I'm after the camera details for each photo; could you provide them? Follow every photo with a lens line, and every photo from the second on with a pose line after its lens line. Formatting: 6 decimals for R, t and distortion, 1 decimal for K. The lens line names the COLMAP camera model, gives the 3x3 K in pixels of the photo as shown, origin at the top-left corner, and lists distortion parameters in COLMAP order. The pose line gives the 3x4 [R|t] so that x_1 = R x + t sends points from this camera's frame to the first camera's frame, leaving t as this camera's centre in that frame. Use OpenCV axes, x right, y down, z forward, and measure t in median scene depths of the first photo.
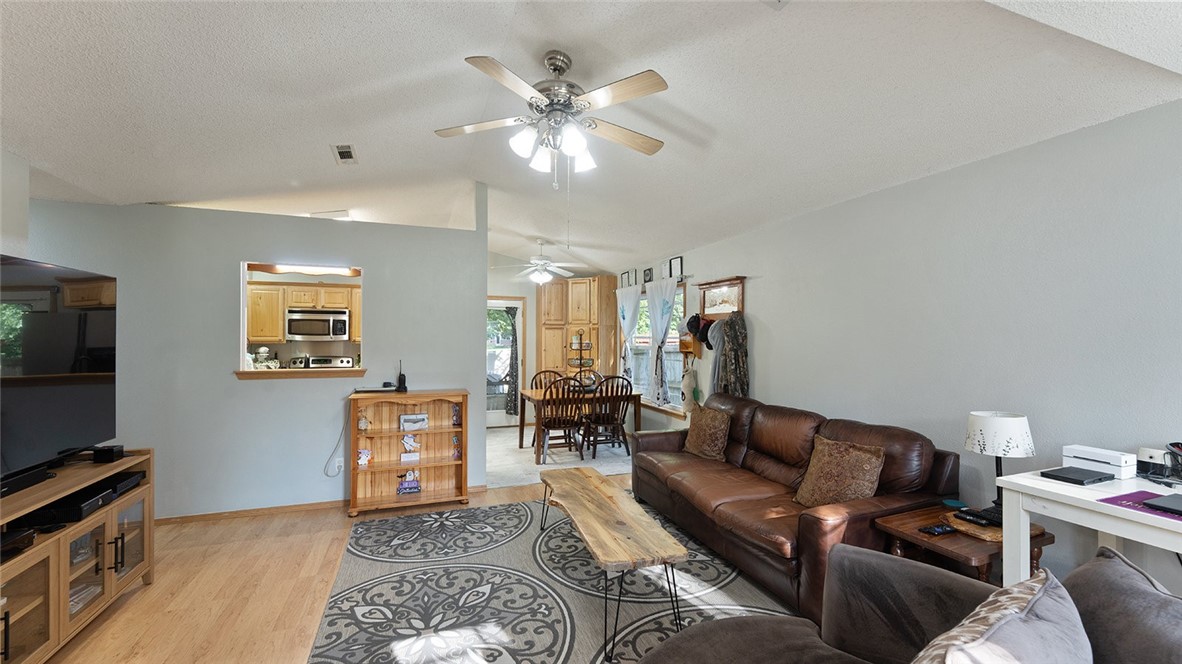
lens RADIAL K [[474.3, 0, 587.5], [0, 474.3, 335.4], [0, 0, 1]] dist [0.001278, 0.000350]
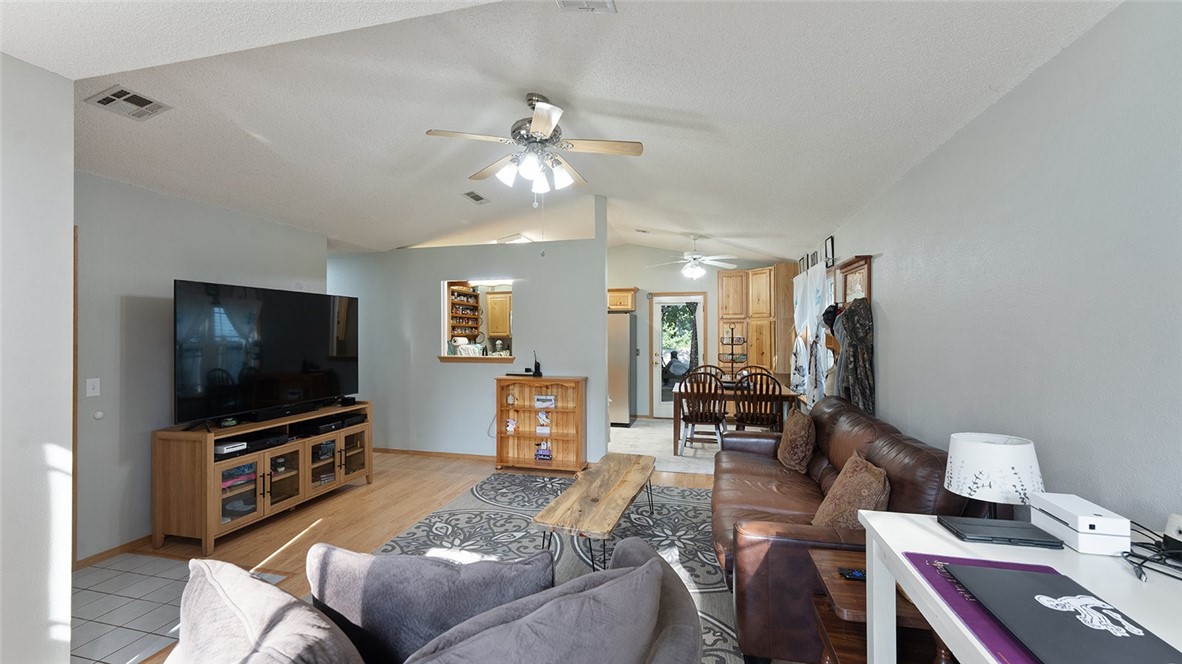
lens RADIAL K [[474.3, 0, 581.5], [0, 474.3, 330.5], [0, 0, 1]] dist [0.001278, 0.000350]
pose [[0.820107, -0.007963, -0.572154, 0.410332], [0.007880, 0.999966, -0.002622, 0.002999], [0.572155, -0.002359, 0.820142, 0.049165]]
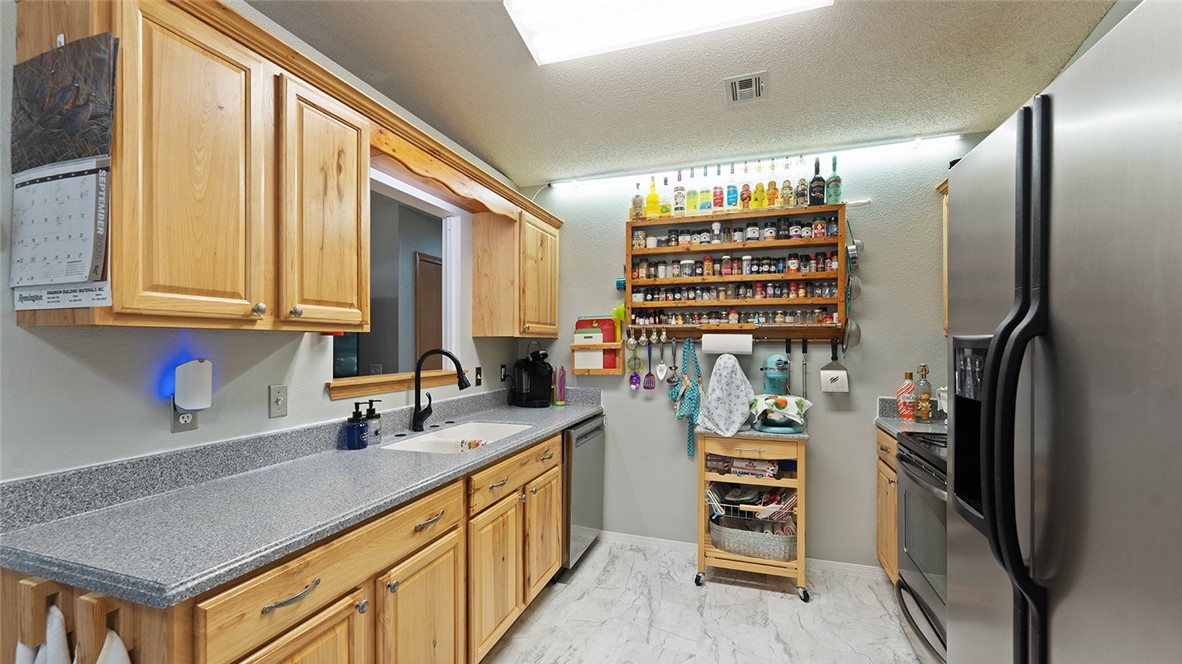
lens RADIAL K [[474.3, 0, 592.3], [0, 474.3, 343.0], [0, 0, 1]] dist [0.001278, 0.000350]
pose [[-0.628784, -0.002565, -0.777576, -0.287436], [0.002621, 0.999982, -0.005419, 0.035065], [0.777576, -0.005446, -0.628766, 1.480433]]
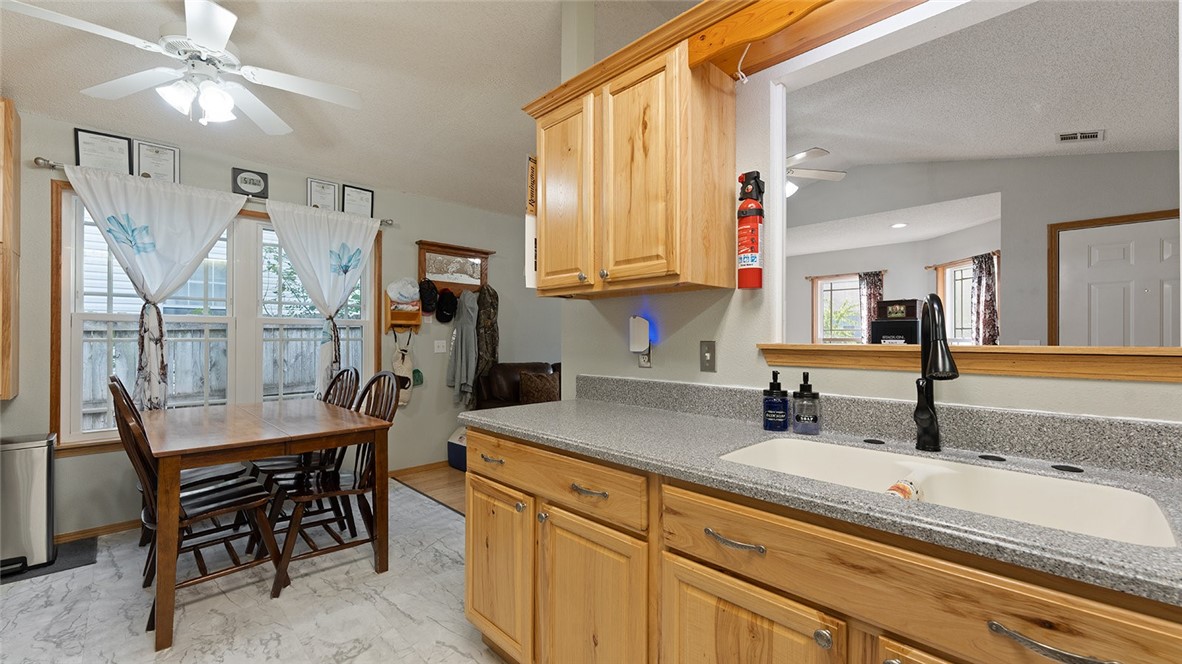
lens RADIAL K [[474.3, 0, 593.8], [0, 474.3, 334.7], [0, 0, 1]] dist [0.001278, 0.000350]
pose [[-0.414966, 0.001991, 0.909835, -0.764000], [-0.007579, 0.999955, -0.005645, 0.064201], [-0.909805, -0.009238, -0.414933, 1.292459]]
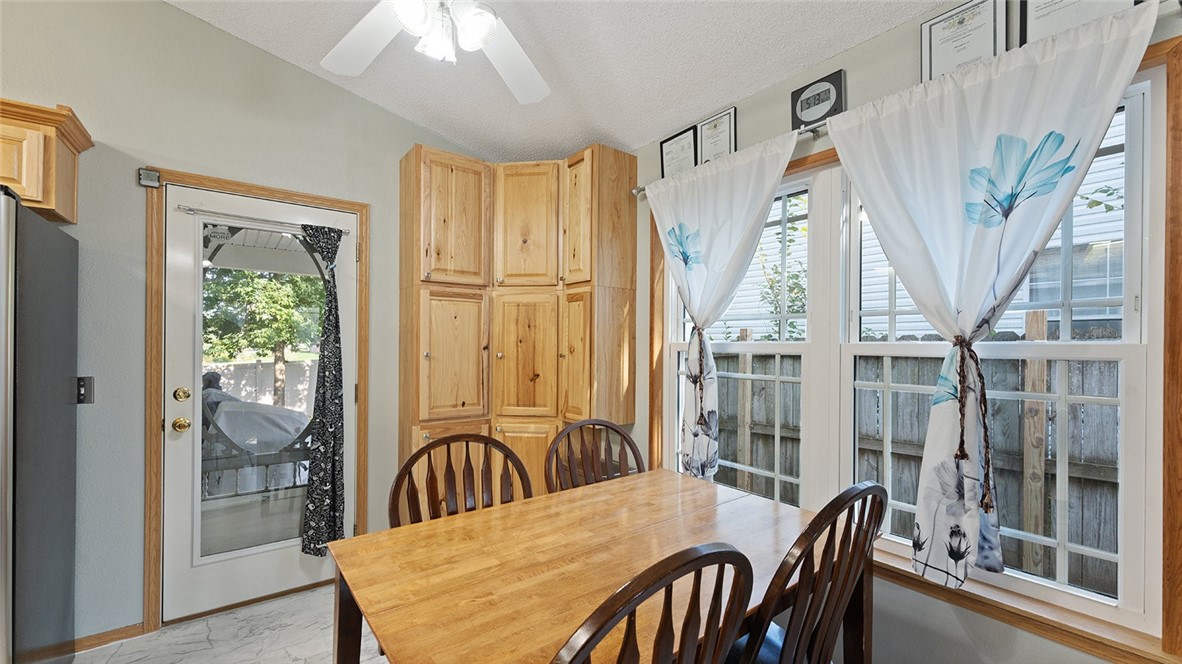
lens RADIAL K [[474.3, 0, 584.5], [0, 474.3, 346.5], [0, 0, 1]] dist [0.001278, 0.000350]
pose [[0.957284, 0.003555, 0.289127, -0.143429], [-0.006358, 0.999941, 0.008756, 0.035680], [-0.289079, -0.010220, 0.957251, 1.124525]]
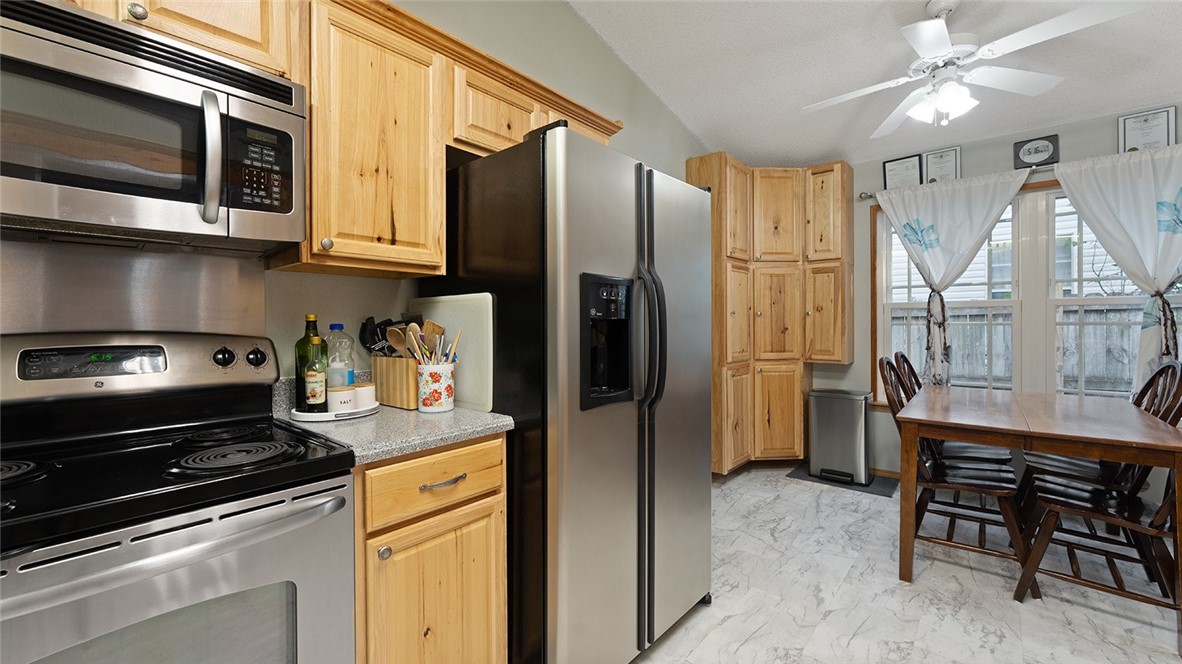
lens RADIAL K [[474.3, 0, 580.7], [0, 474.3, 324.9], [0, 0, 1]] dist [0.001278, 0.000350]
pose [[0.874403, -0.009349, 0.485111, -0.766852], [0.004964, 0.999934, 0.010322, 0.063529], [-0.485176, -0.006617, 0.874392, 1.189343]]
